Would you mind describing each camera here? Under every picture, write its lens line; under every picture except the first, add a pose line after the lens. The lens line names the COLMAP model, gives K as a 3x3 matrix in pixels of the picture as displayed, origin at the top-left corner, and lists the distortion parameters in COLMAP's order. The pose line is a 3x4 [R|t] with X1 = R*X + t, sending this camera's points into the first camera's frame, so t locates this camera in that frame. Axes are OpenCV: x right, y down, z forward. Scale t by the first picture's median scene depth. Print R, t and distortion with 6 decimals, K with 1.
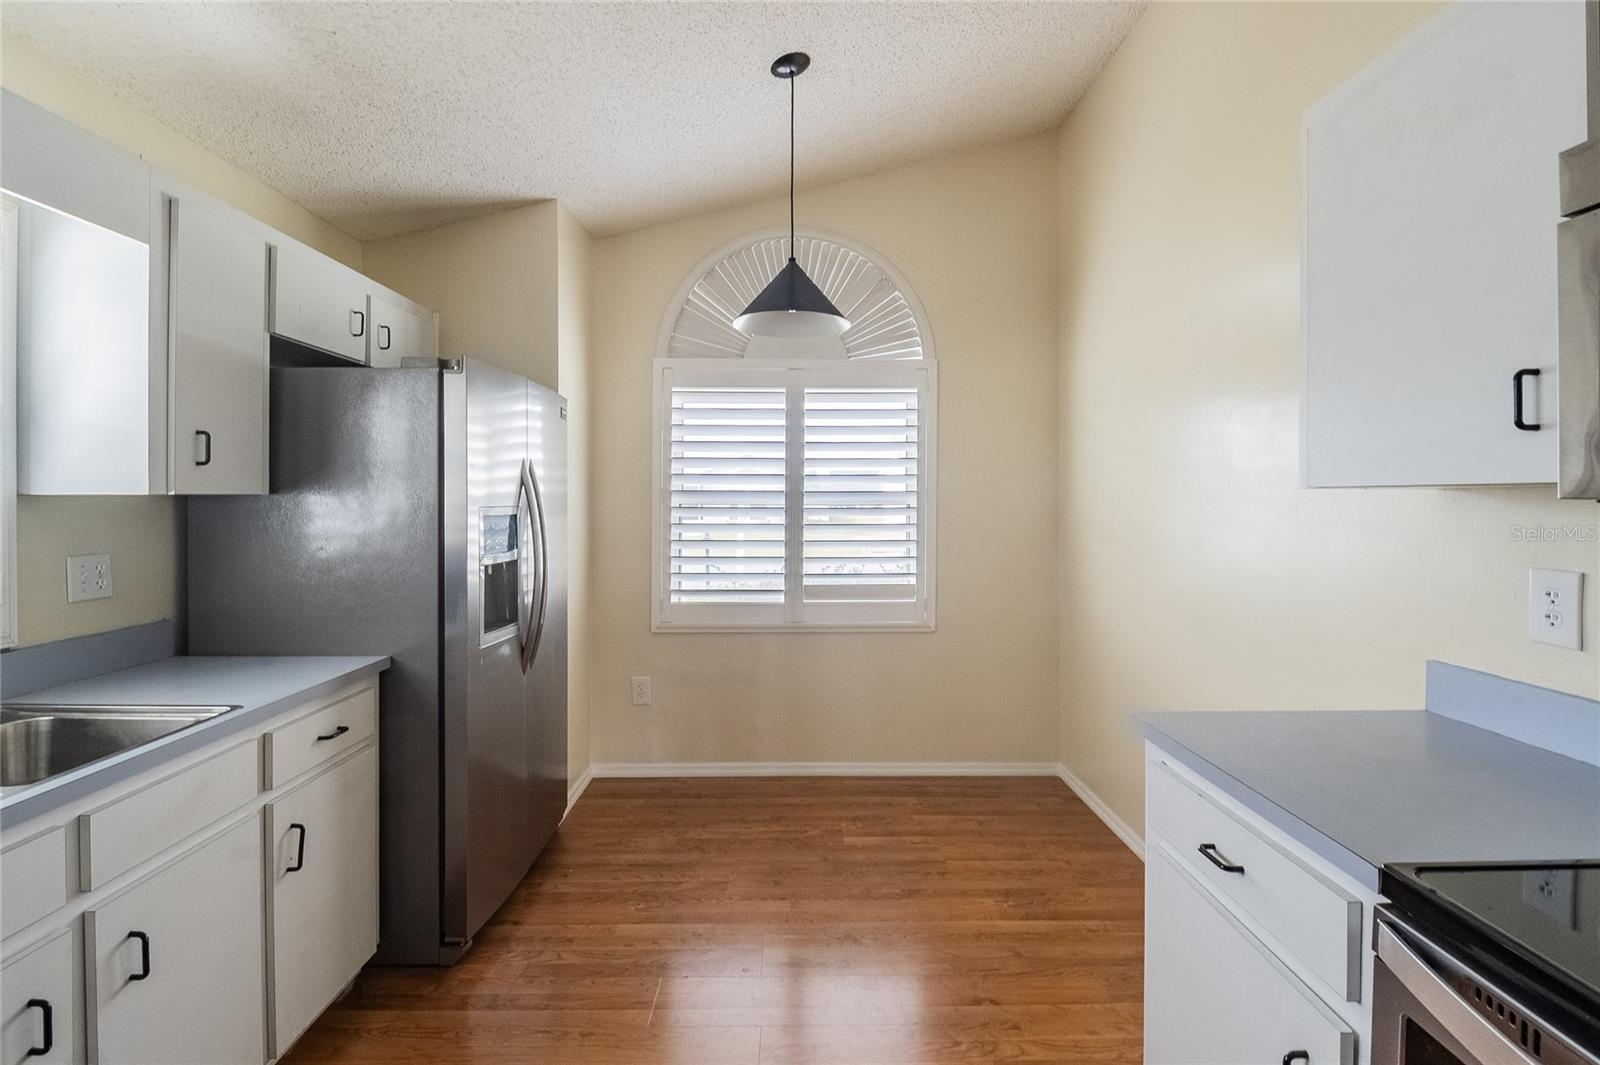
lens RADIAL K [[720.5, 0, 796.4], [0, 720.5, 495.9], [0, 0, 1]] dist [-0.013250, -0.003316]
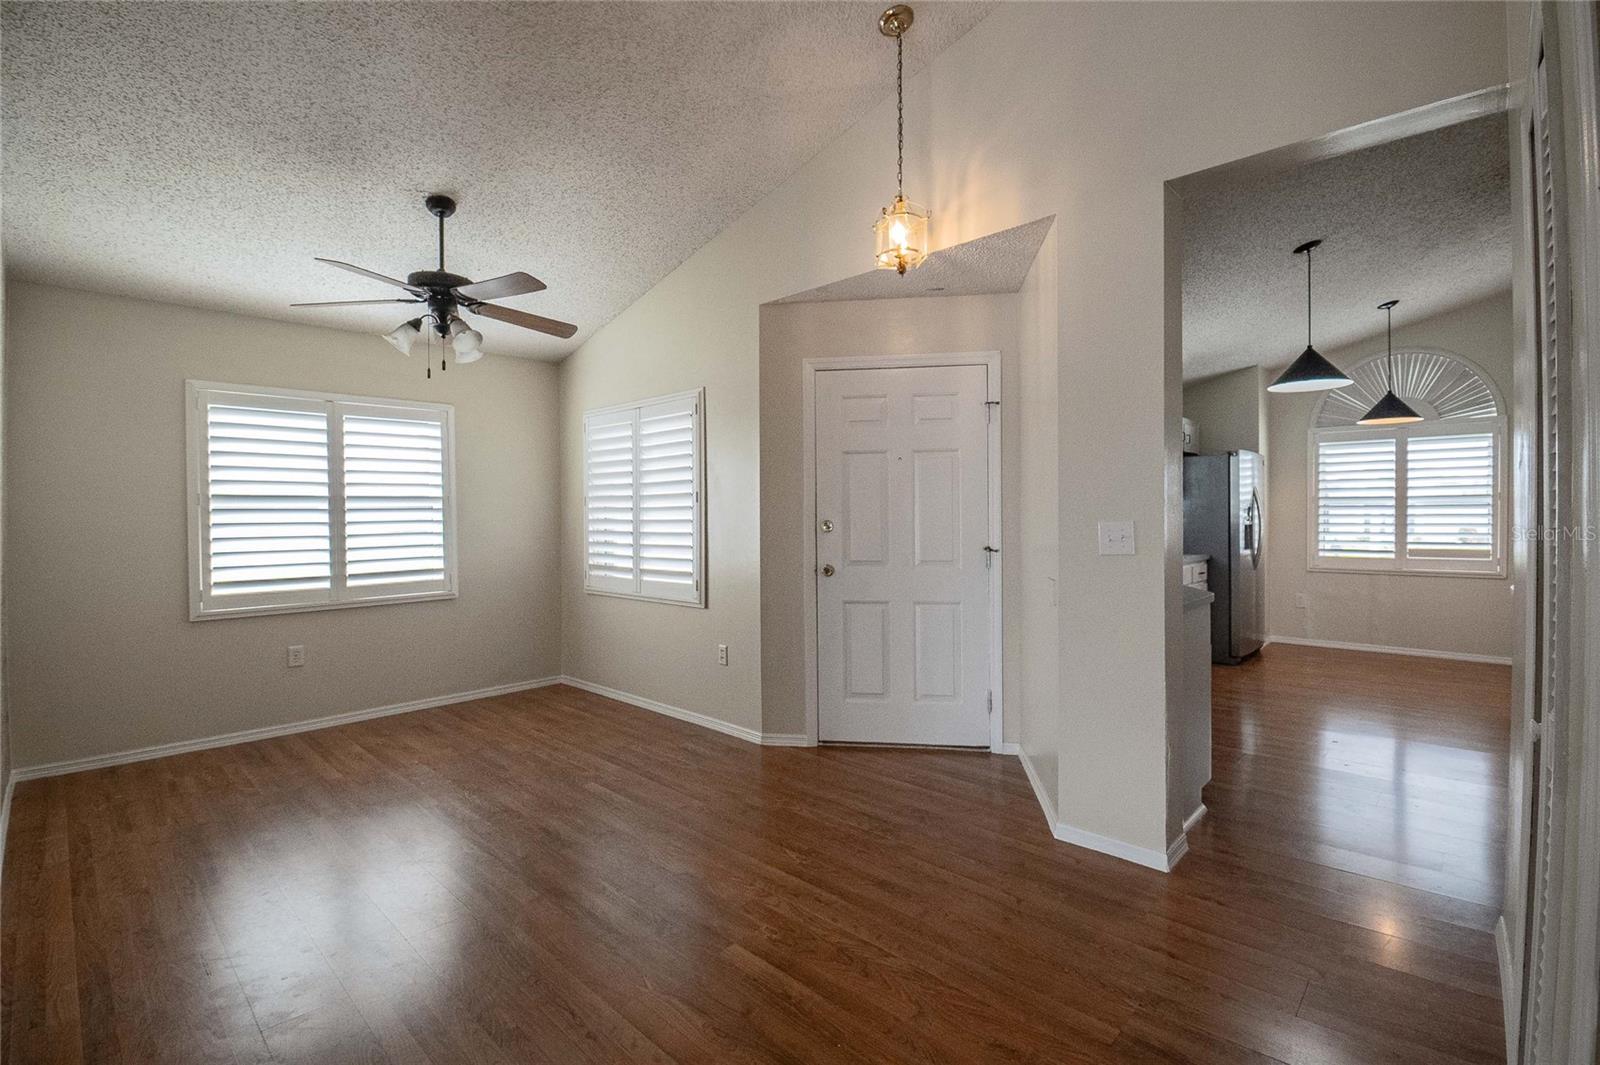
lens RADIAL K [[720.5, 0, 809.0], [0, 720.5, 529.7], [0, 0, 1]] dist [-0.013250, -0.003316]
pose [[0.727640, 0.003433, -0.685950, 0.186032], [0.012503, 0.999755, 0.018266, 0.034489], [0.685845, -0.021868, 0.727419, -1.702253]]
